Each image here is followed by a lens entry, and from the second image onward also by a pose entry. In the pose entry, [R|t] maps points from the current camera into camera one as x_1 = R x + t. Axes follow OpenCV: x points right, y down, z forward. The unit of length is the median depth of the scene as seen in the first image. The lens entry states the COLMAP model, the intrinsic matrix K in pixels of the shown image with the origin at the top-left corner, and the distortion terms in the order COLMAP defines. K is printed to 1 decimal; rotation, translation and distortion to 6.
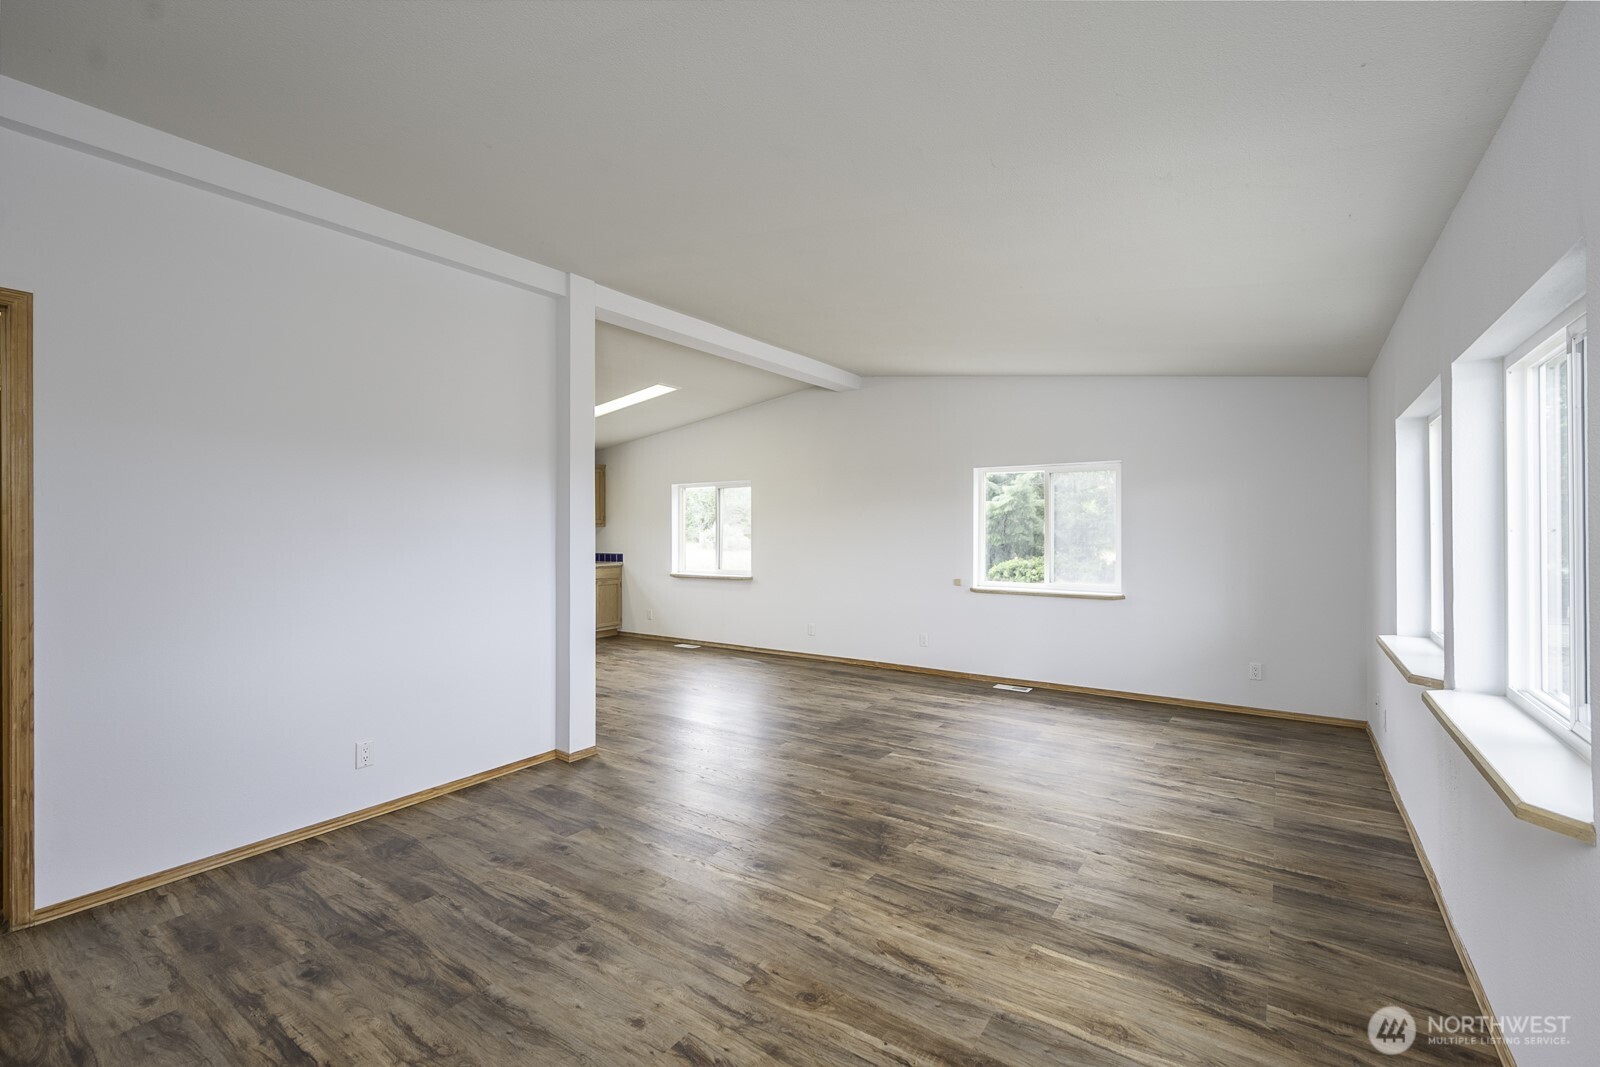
lens RADIAL K [[681.2, 0, 799.5], [0, 681.2, 543.7], [0, 0, 1]] dist [0.005180, -0.001170]
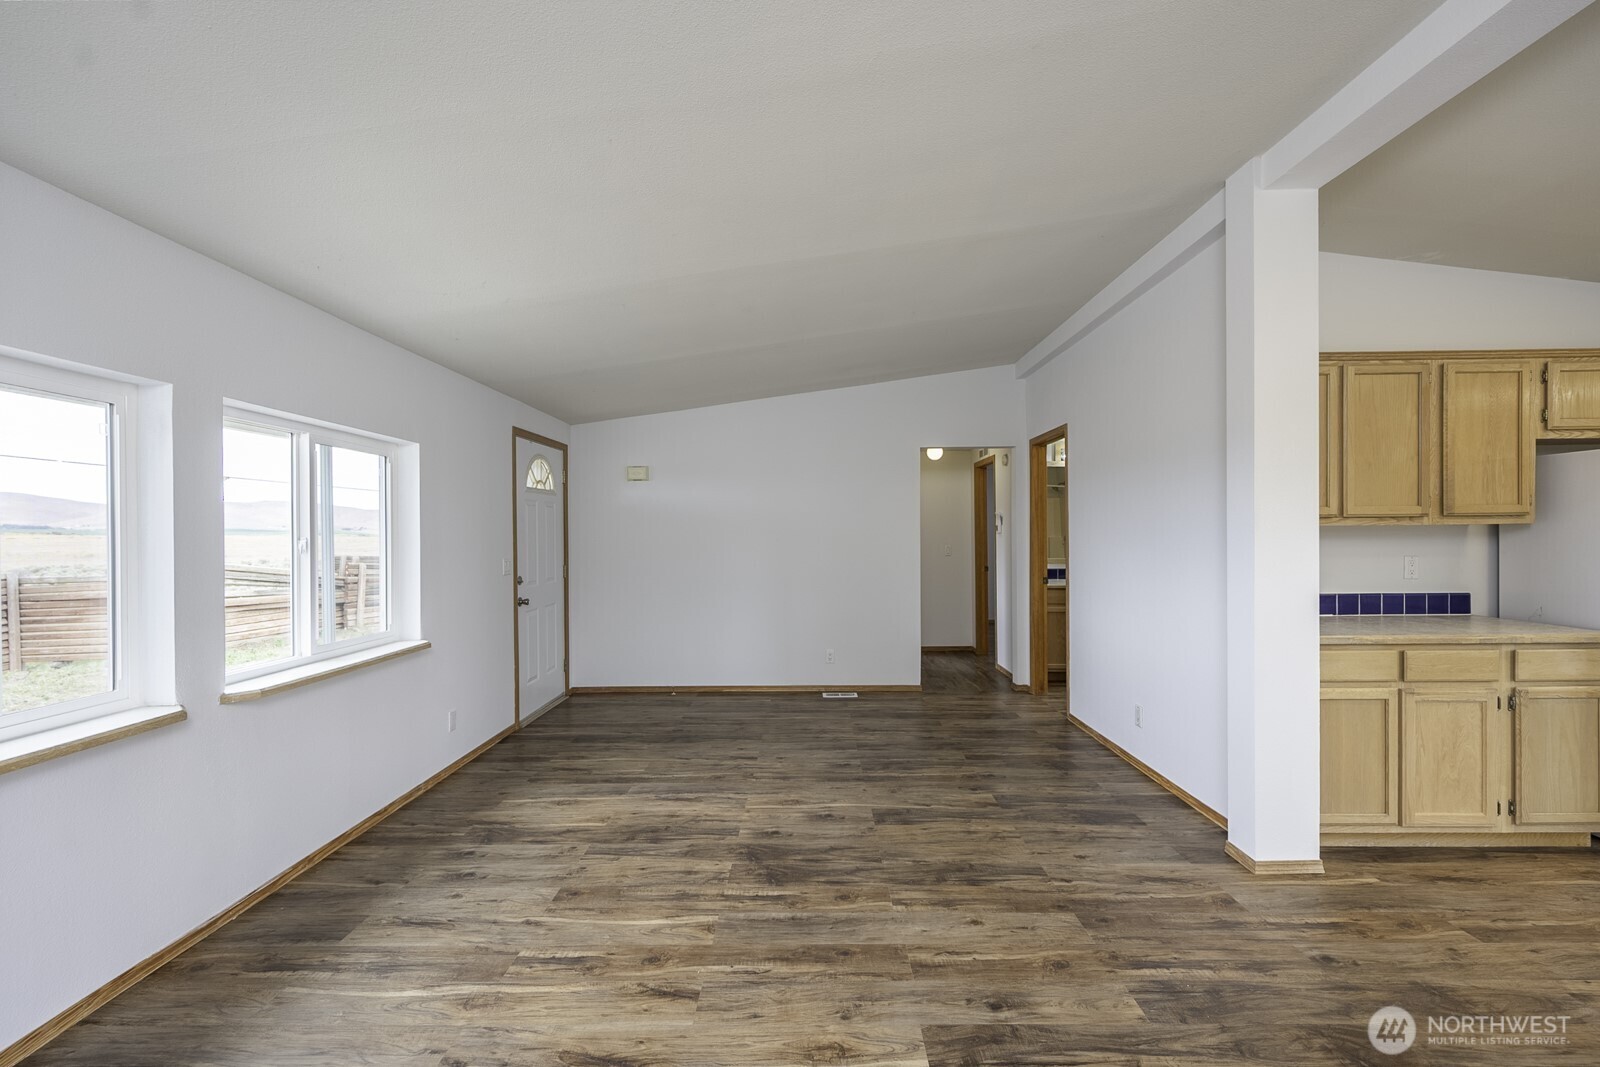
lens RADIAL K [[681.2, 0, 800.4], [0, 681.2, 538.9], [0, 0, 1]] dist [0.005180, -0.001170]
pose [[-0.824238, 0.014736, -0.566051, 0.581475], [-0.000010, 0.999661, 0.026038, -0.043906], [0.566243, 0.021467, -0.823959, 1.730179]]
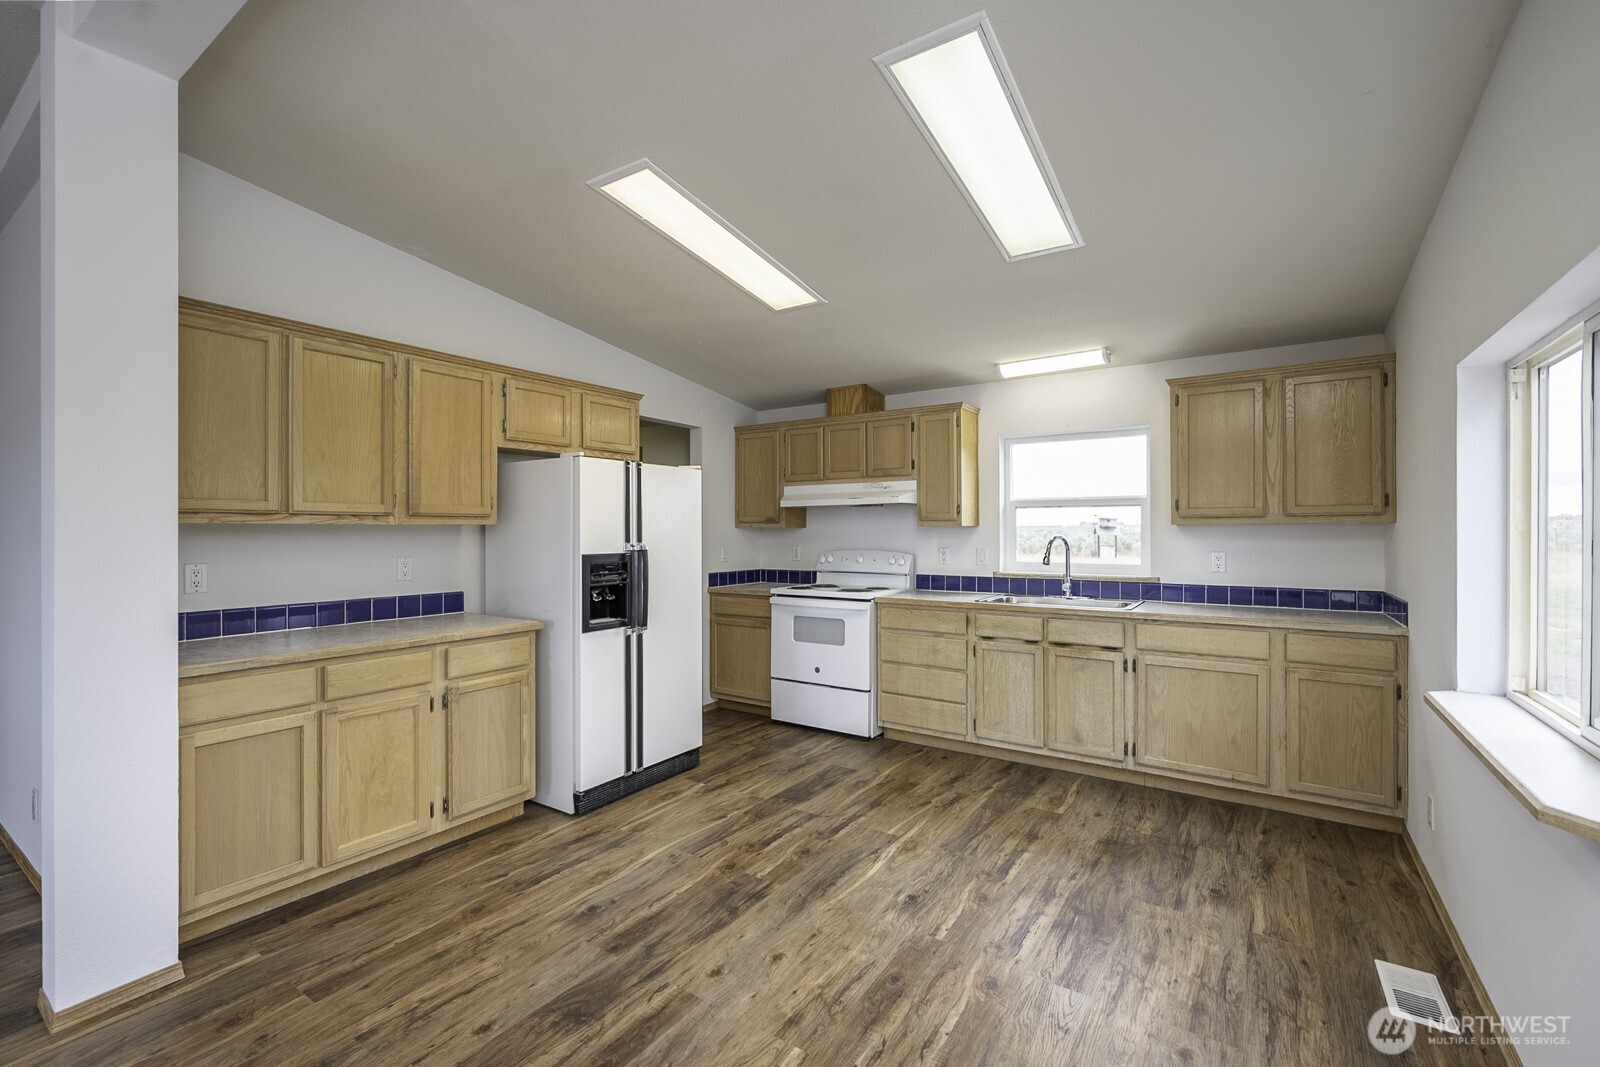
lens RADIAL K [[681.2, 0, 807.6], [0, 681.2, 534.8], [0, 0, 1]] dist [0.005180, -0.001170]
pose [[0.023786, 0.007018, -0.999692, 0.215713], [-0.019212, 0.999794, 0.006562, -0.040988], [0.999532, 0.019050, 0.023916, 1.982432]]
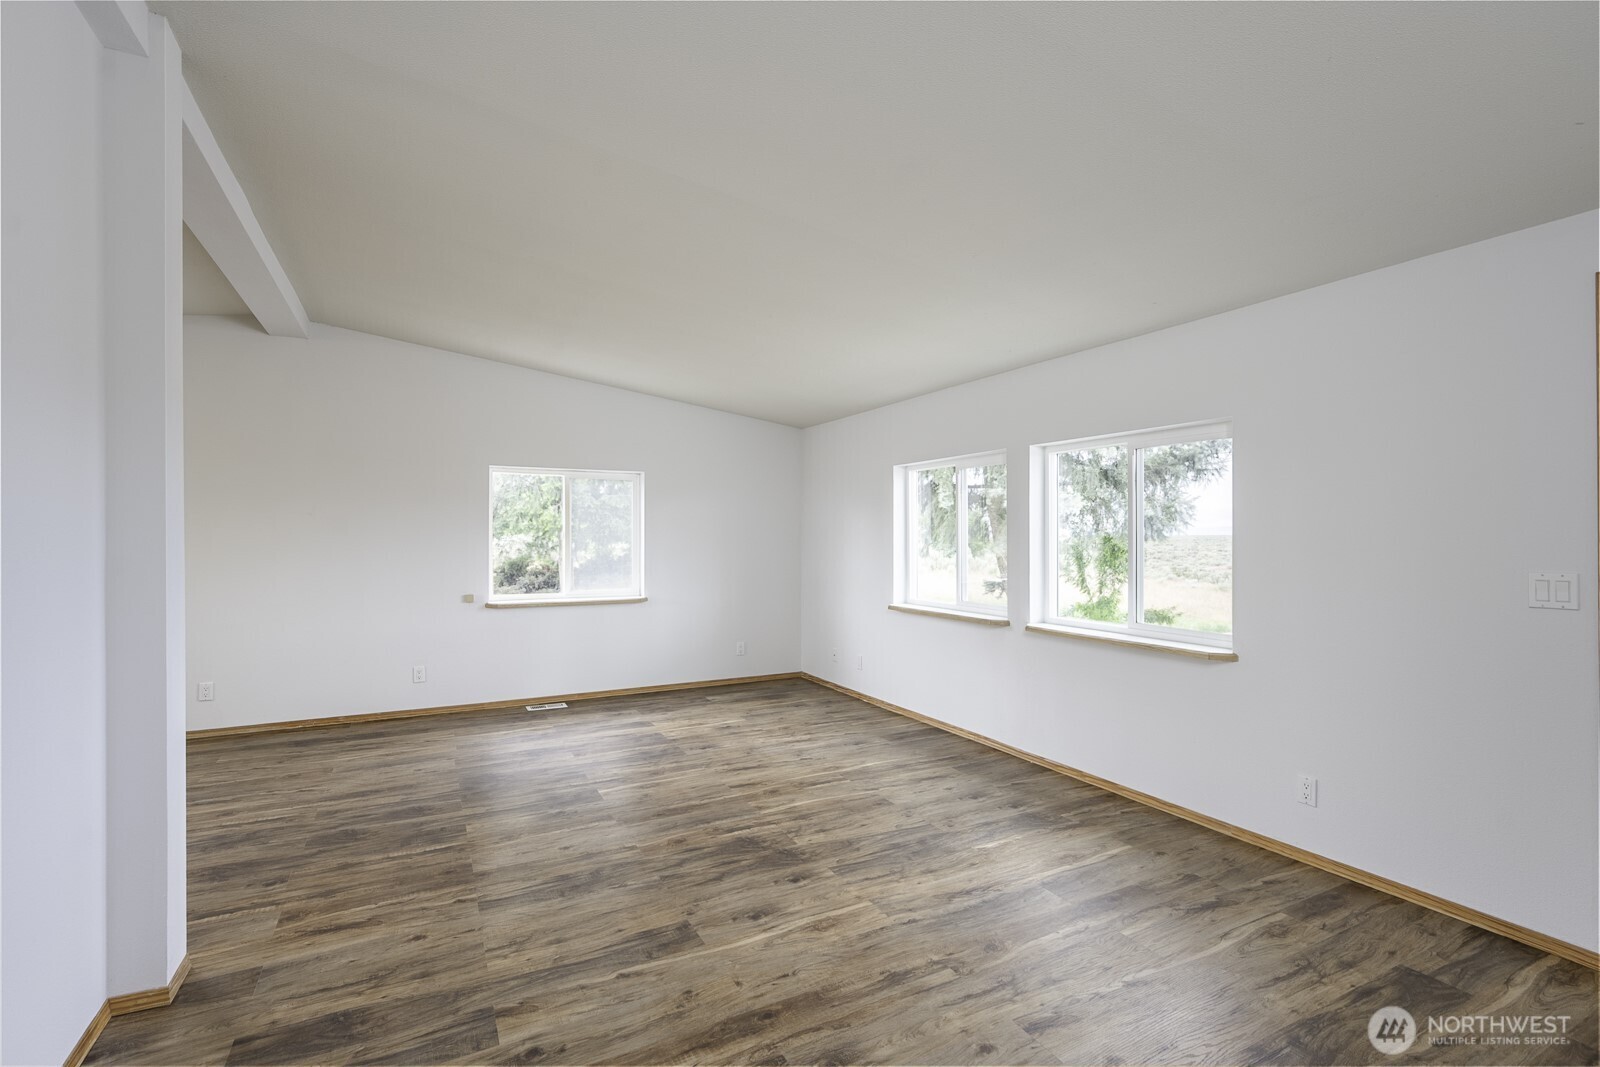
lens RADIAL K [[734.6, 0, 786.4], [0, 734.6, 538.7], [0, 0, 1]] dist [0.004310, 0.000430]
pose [[0.473378, -0.001622, 0.880858, -0.769371], [0.019046, 0.999783, -0.008394, -0.003082], [-0.880654, 0.020750, 0.473306, 0.450416]]
